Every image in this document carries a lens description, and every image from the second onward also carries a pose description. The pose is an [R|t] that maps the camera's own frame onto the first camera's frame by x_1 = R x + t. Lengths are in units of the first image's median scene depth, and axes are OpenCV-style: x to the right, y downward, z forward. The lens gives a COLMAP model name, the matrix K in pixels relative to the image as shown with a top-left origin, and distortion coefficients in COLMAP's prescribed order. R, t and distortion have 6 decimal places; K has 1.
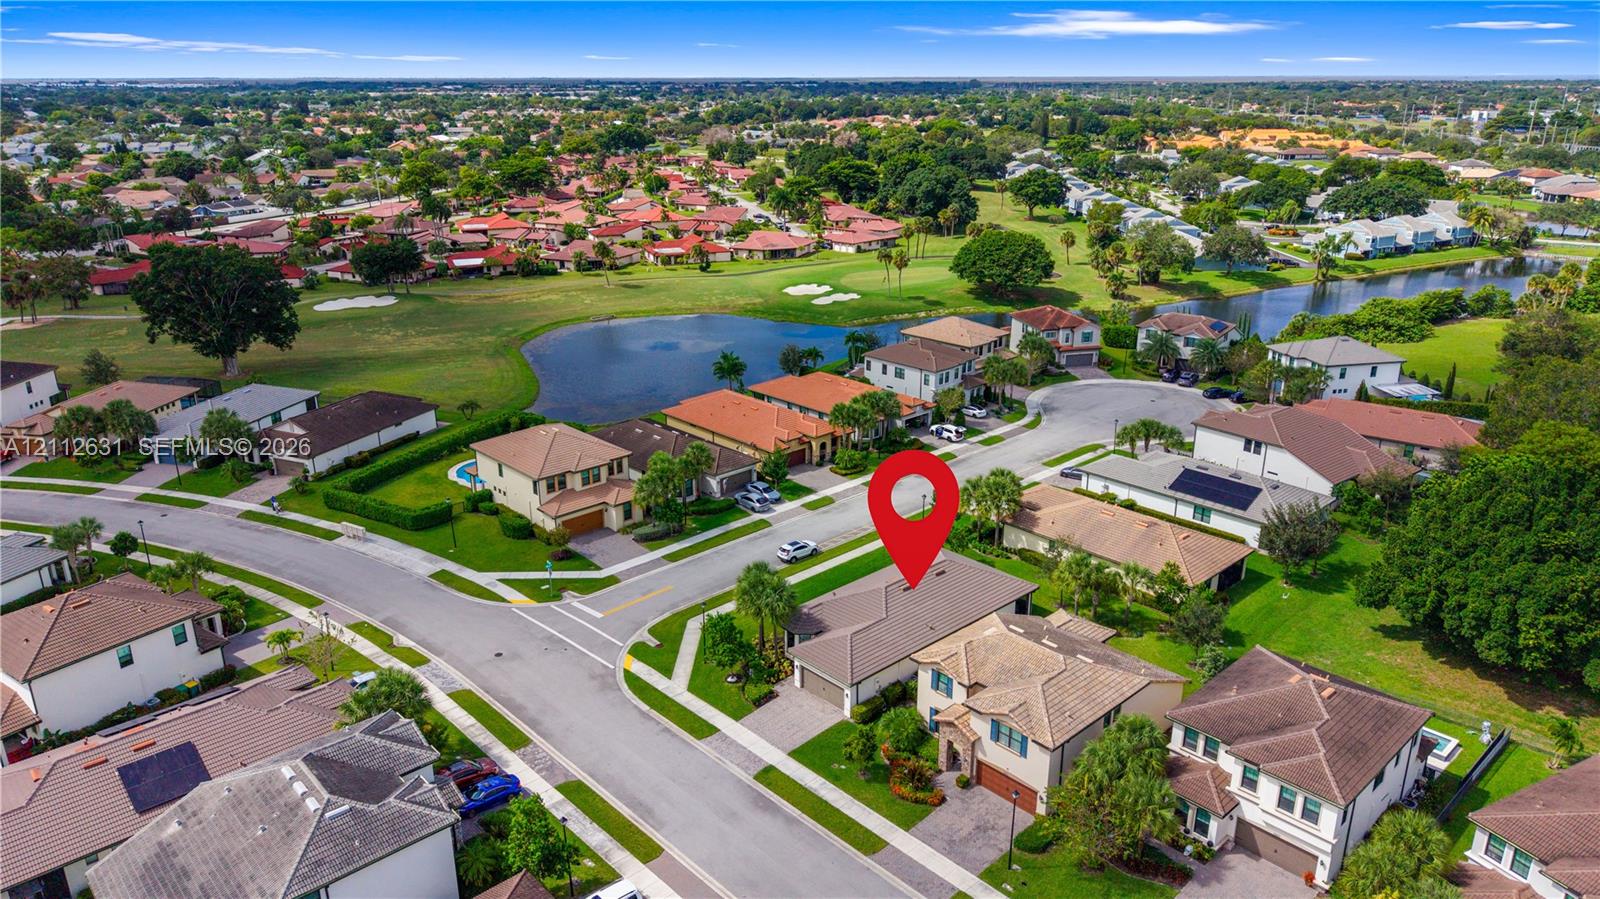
lens RADIAL K [[1067.7, 0, 800.0], [0, 1067.7, 449.5], [0, 0, 1]] dist [0.108141, -0.172013]
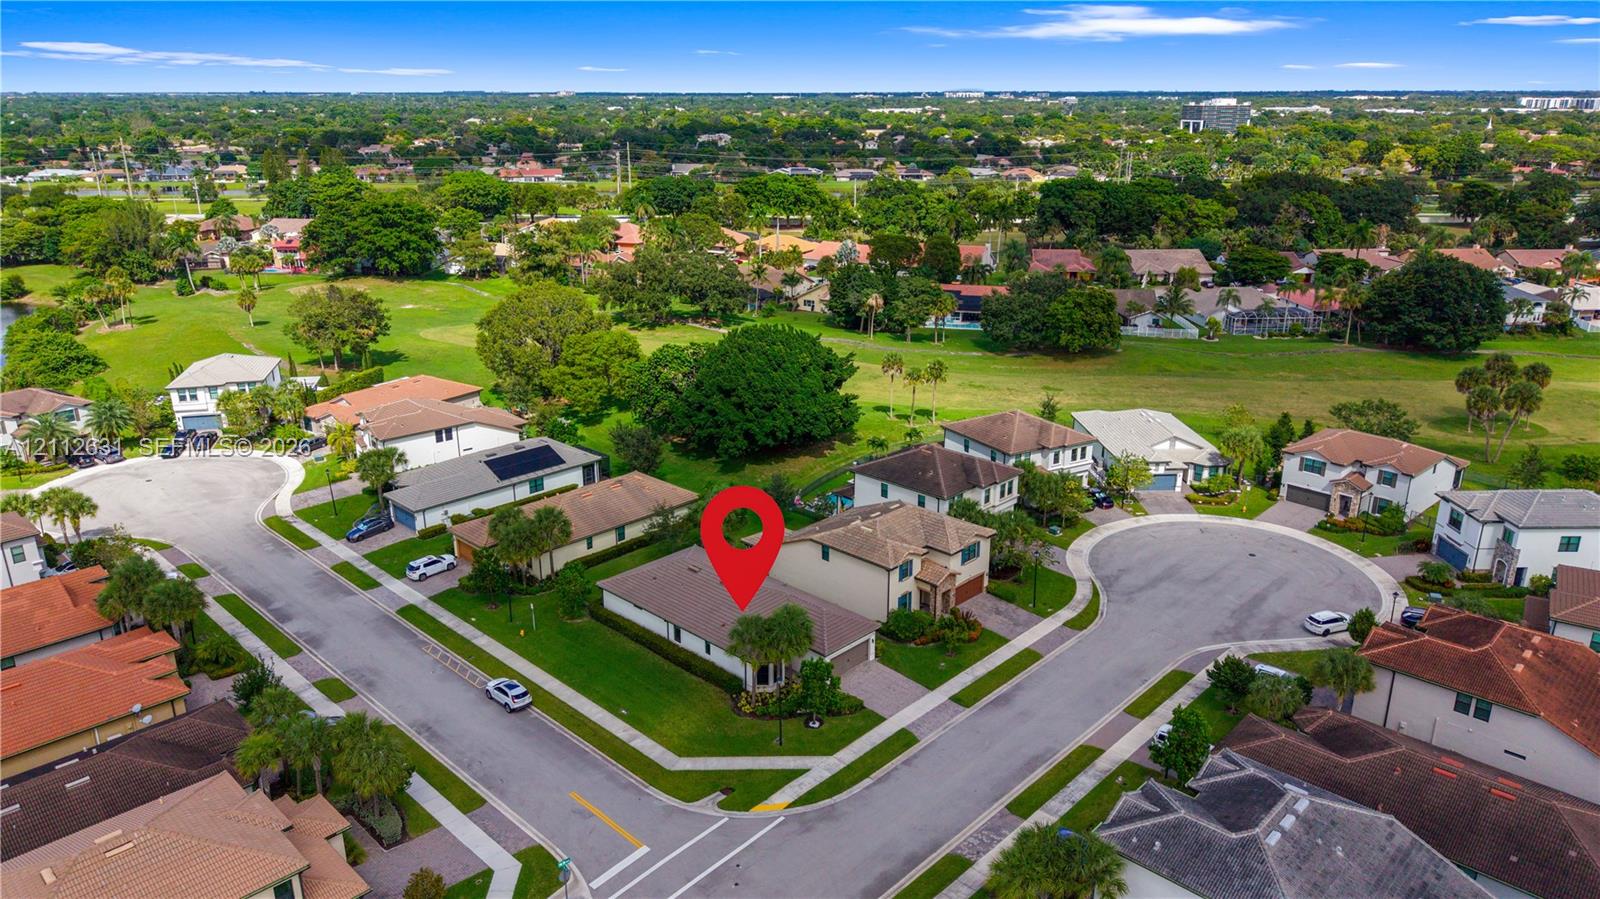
lens RADIAL K [[1076.0, 0, 800.0], [0, 1076.0, 449.5], [0, 0, 1]] dist [0.042914, -0.052297]
pose [[-0.056583, -0.313578, 0.947875, -0.677873], [0.329154, 0.890458, 0.314232, -0.230709], [-0.942579, 0.329777, 0.052830, 0.681445]]
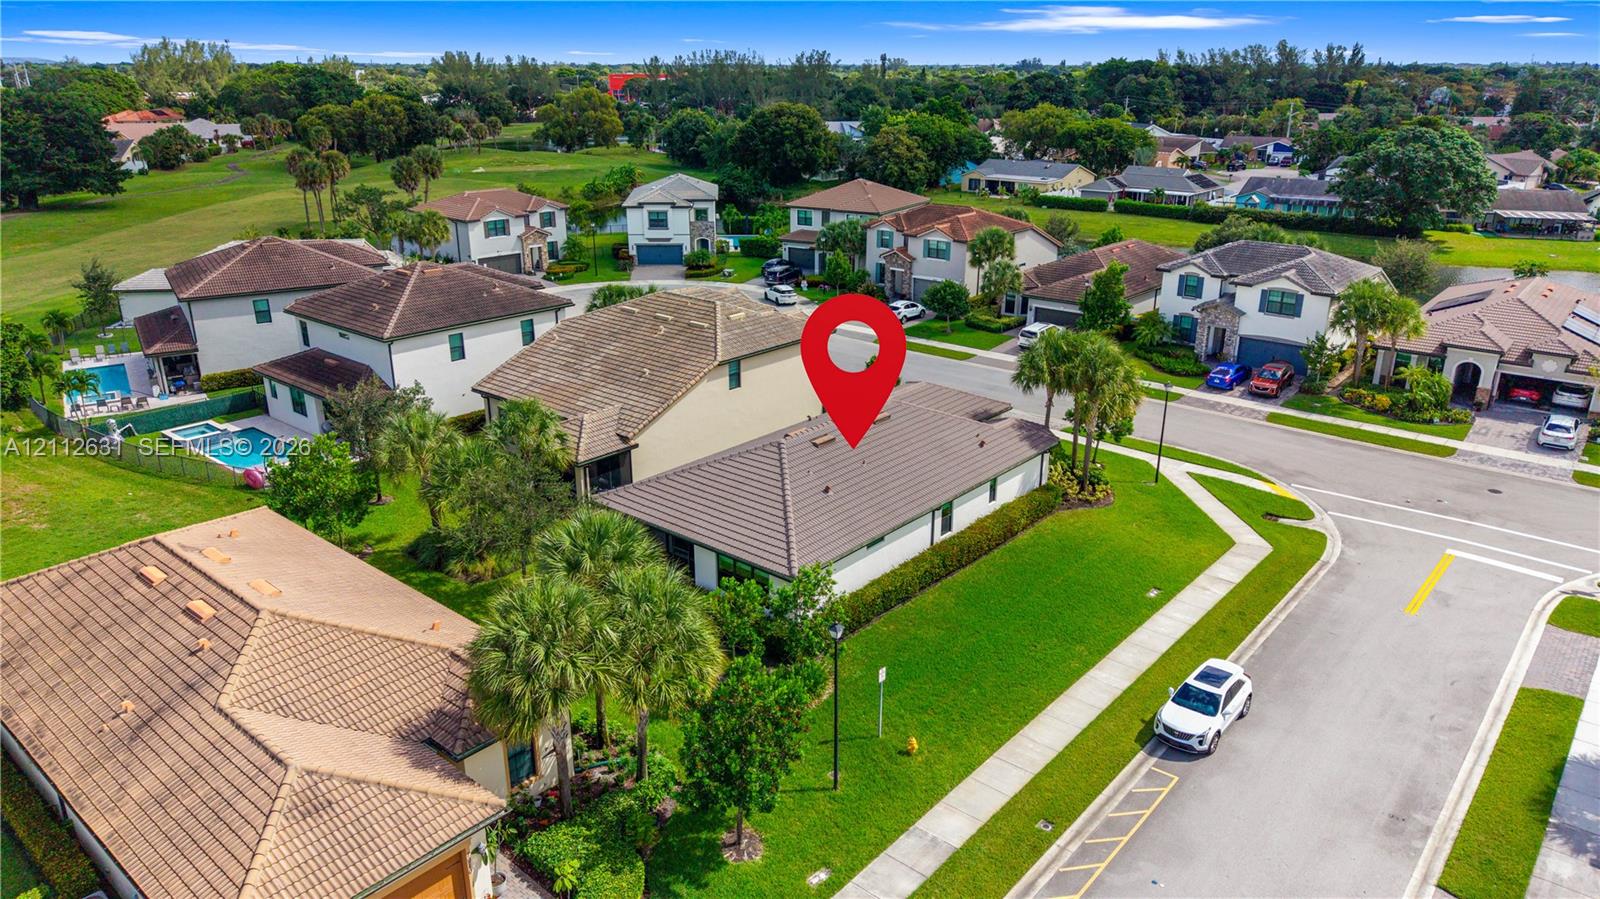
lens RADIAL K [[1066.2, 0, 805.1], [0, 1066.2, 451.8], [0, 0, 1]] dist [0.018019, -0.003703]
pose [[-0.993316, 0.041759, -0.107606, 0.150071], [-0.035686, 0.775485, 0.630357, -0.167885], [0.109770, 0.629983, -0.768812, 1.157896]]
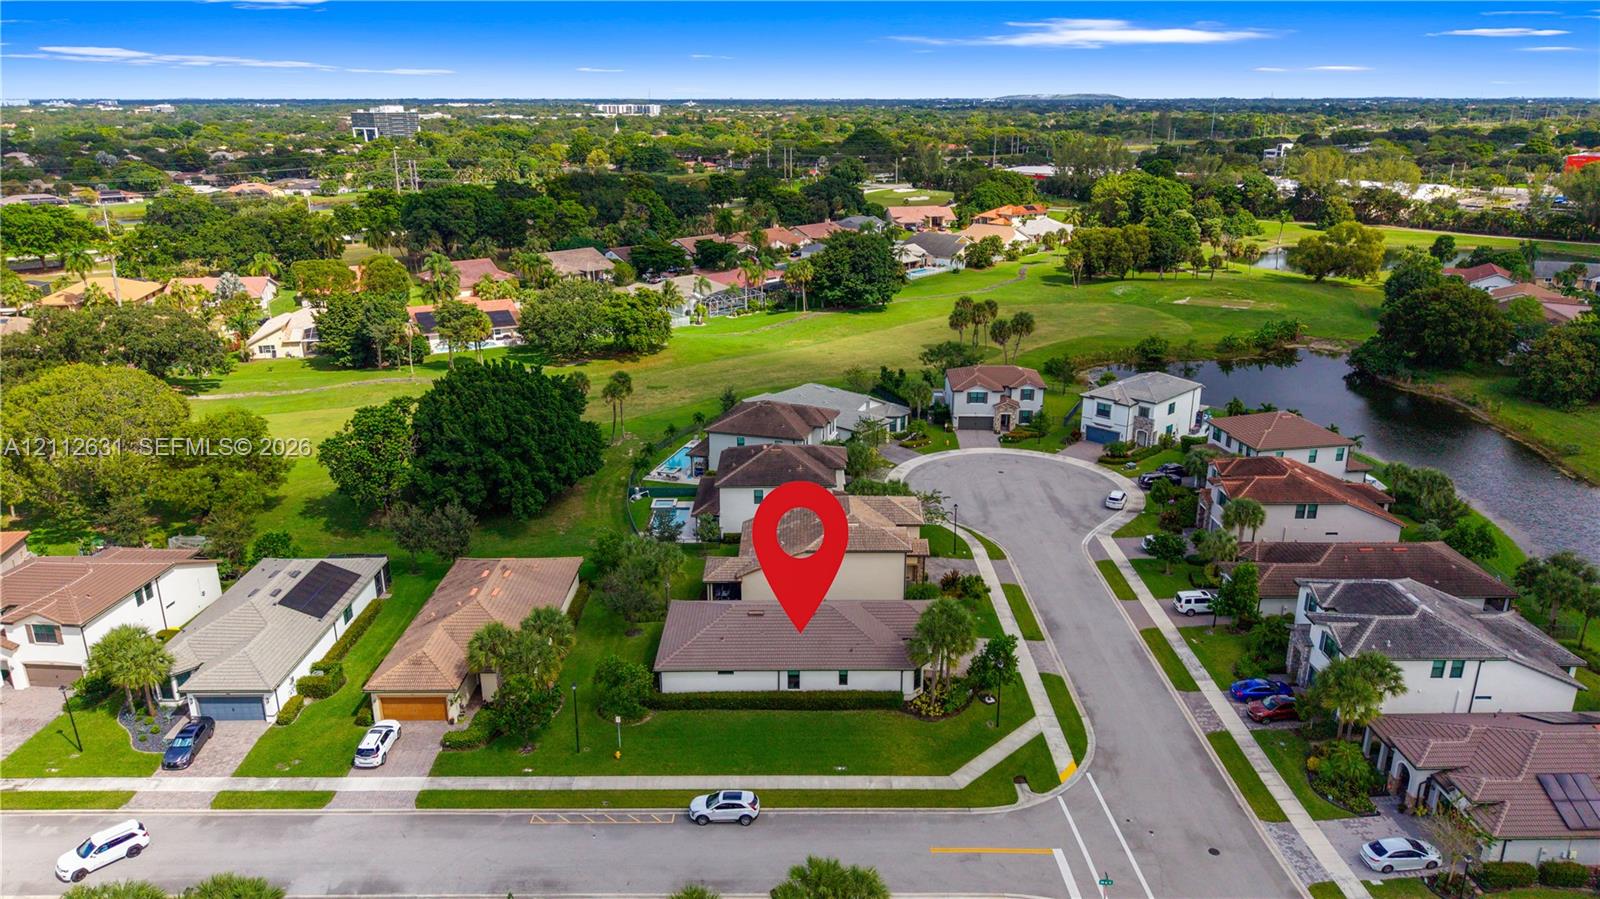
lens RADIAL K [[1071.0, 0, 802.4], [0, 1071.0, 452.8], [0, 0, 1]] dist [0.041385, -0.040114]
pose [[-0.736889, -0.209560, 0.642712, -0.400921], [0.225690, 0.819927, 0.526103, -0.404406], [-0.637227, 0.532733, -0.556900, 1.183709]]
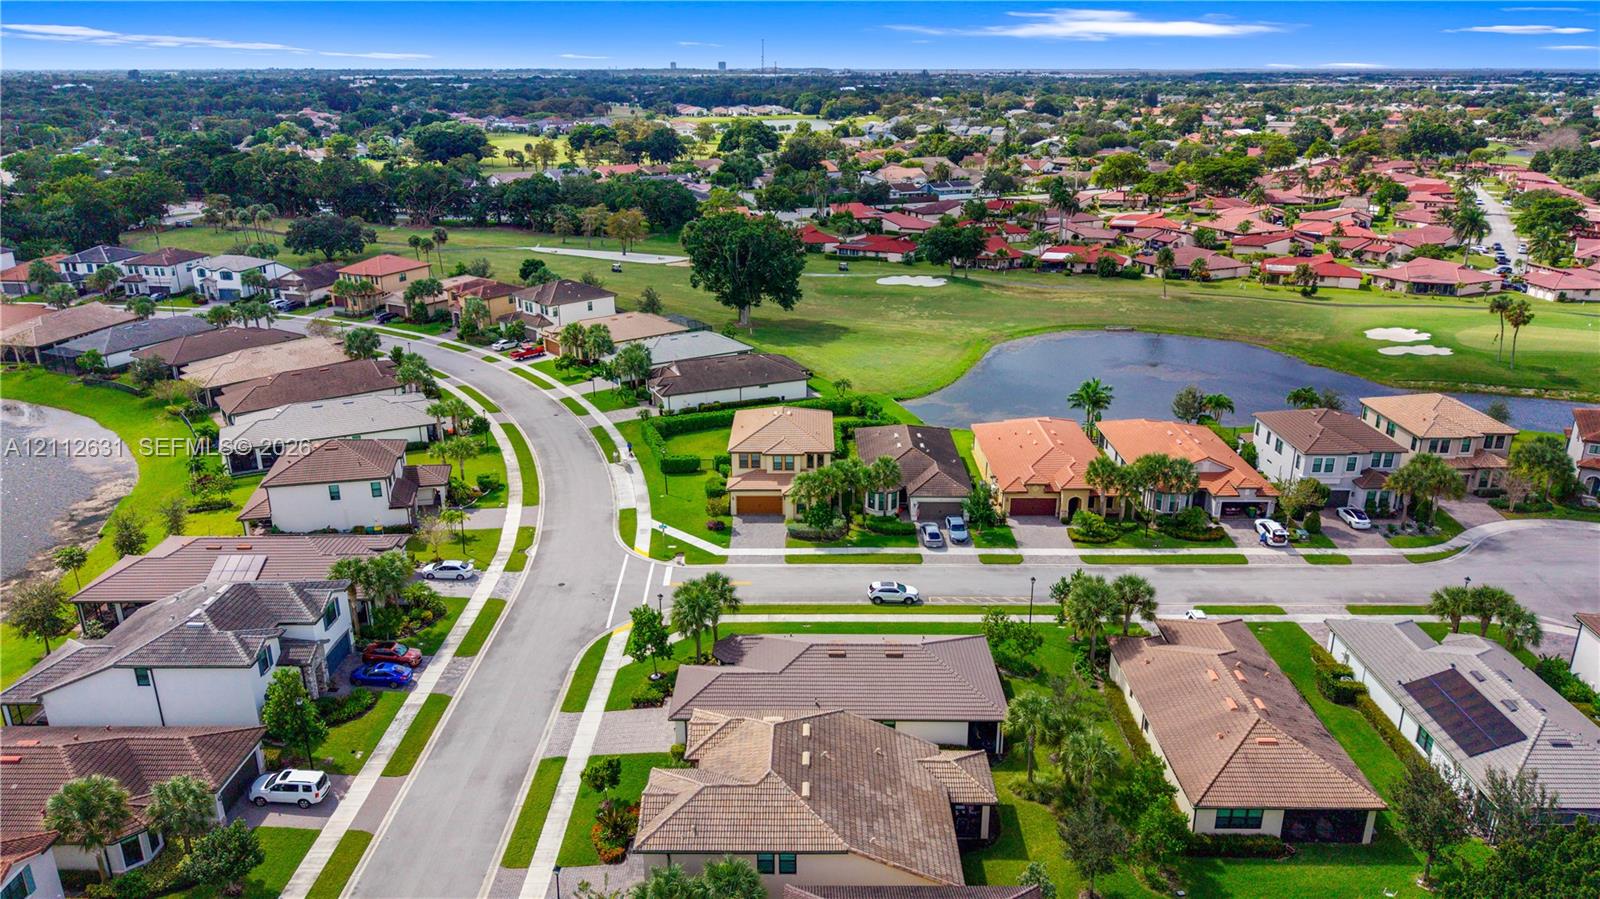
lens RADIAL K [[1081.4, 0, 802.3], [0, 1081.4, 457.3], [0, 0, 1]] dist [0.091312, -0.149732]
pose [[0.727236, 0.233896, -0.645306, 0.491761], [-0.227070, 0.969195, 0.095392, -0.084324], [0.647740, 0.077157, 0.757945, 0.239121]]
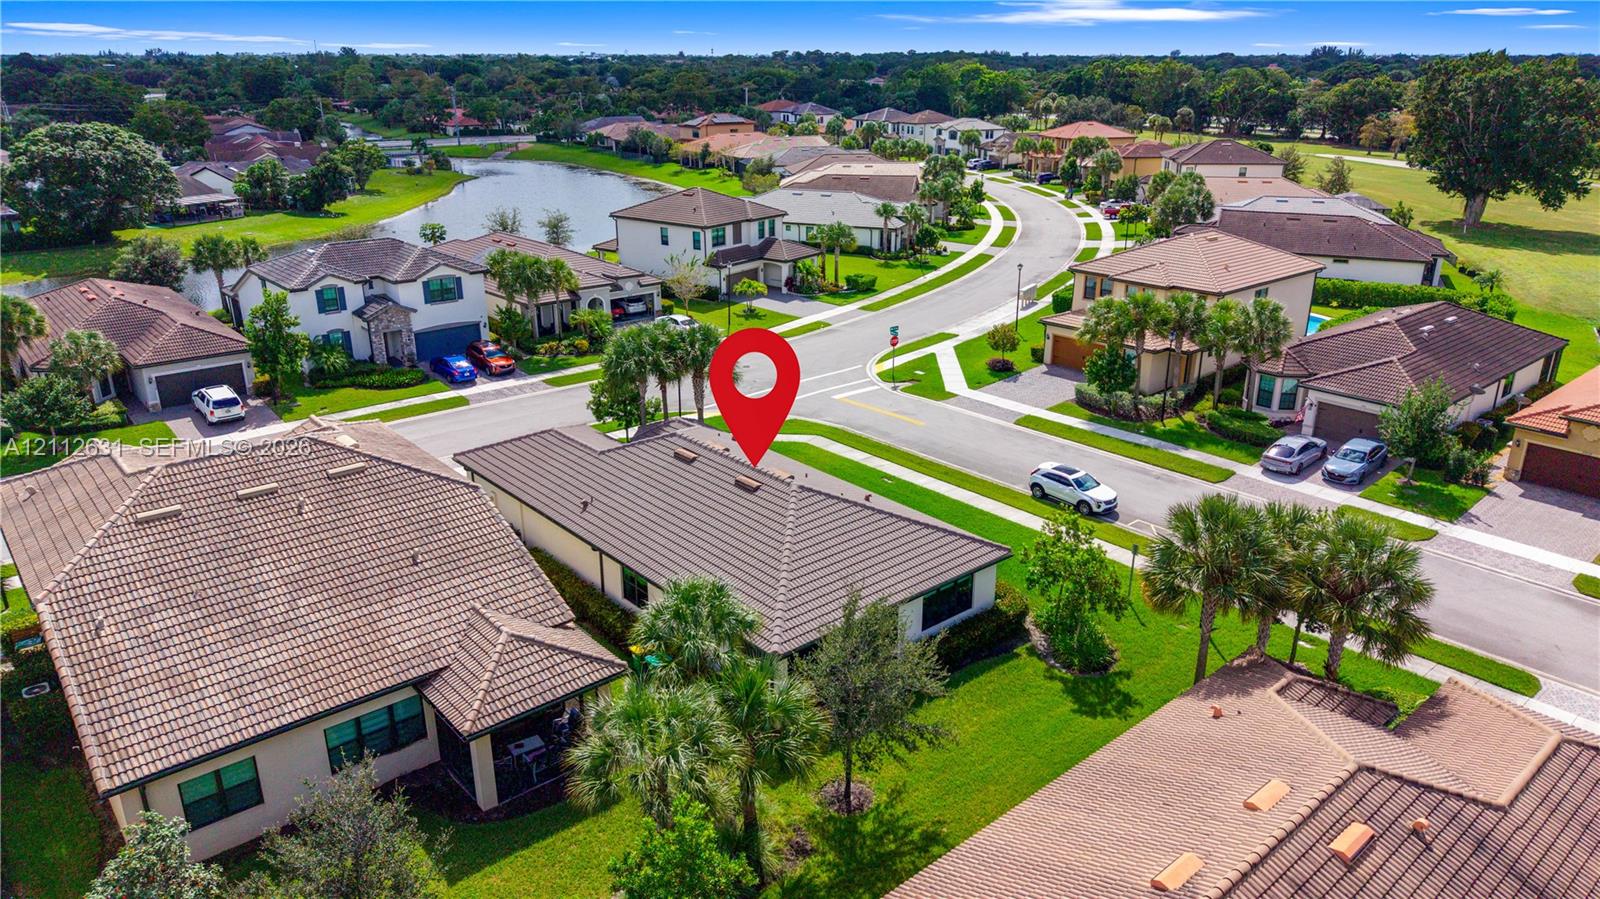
lens RADIAL K [[1063.8, 0, 800.1], [0, 1063.8, 454.9], [0, 0, 1]] dist [0.057480, -0.072595]
pose [[-0.038678, 0.352850, -0.934880, 0.447065], [-0.329548, 0.878733, 0.345293, -0.047424], [0.943346, 0.321443, 0.082294, 0.809703]]
